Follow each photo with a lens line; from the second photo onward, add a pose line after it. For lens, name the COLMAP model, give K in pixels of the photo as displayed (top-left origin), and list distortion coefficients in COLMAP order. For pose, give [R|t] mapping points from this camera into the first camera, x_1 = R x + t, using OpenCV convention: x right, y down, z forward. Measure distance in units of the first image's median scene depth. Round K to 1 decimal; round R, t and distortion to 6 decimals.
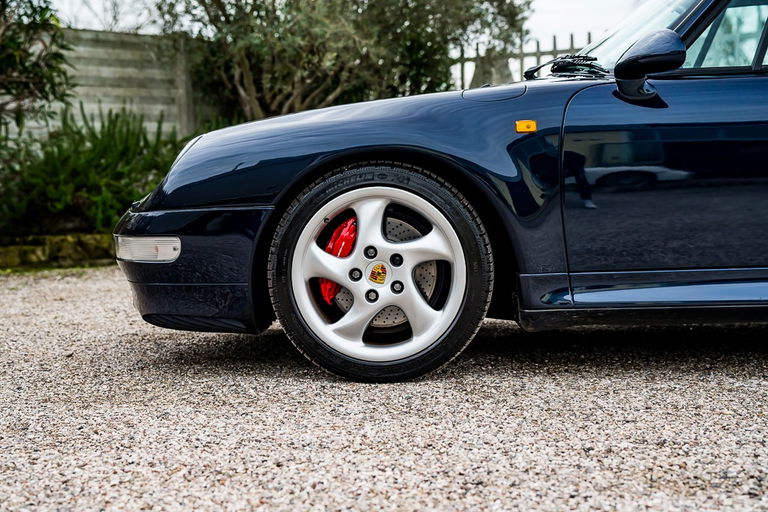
lens RADIAL K [[931.7, 0, 381.6], [0, 931.7, 252.0], [0, 0, 1]] dist [0.031840, 0.000000]
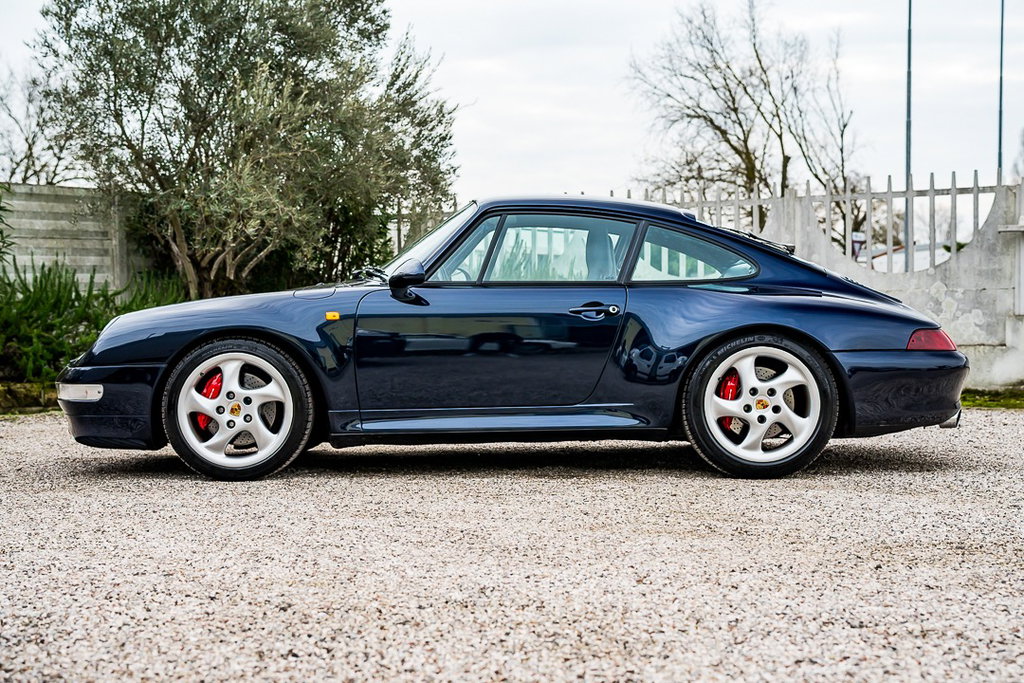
lens RADIAL K [[1242.3, 0, 514.1], [0, 1242.3, 350.3], [0, 0, 1]] dist [0.031840, 0.000000]
pose [[0.995412, 0.014079, 0.094645, 0.110390], [-0.009240, 0.998637, -0.051376, 0.011528], [-0.095239, 0.050266, 0.994185, -0.464552]]
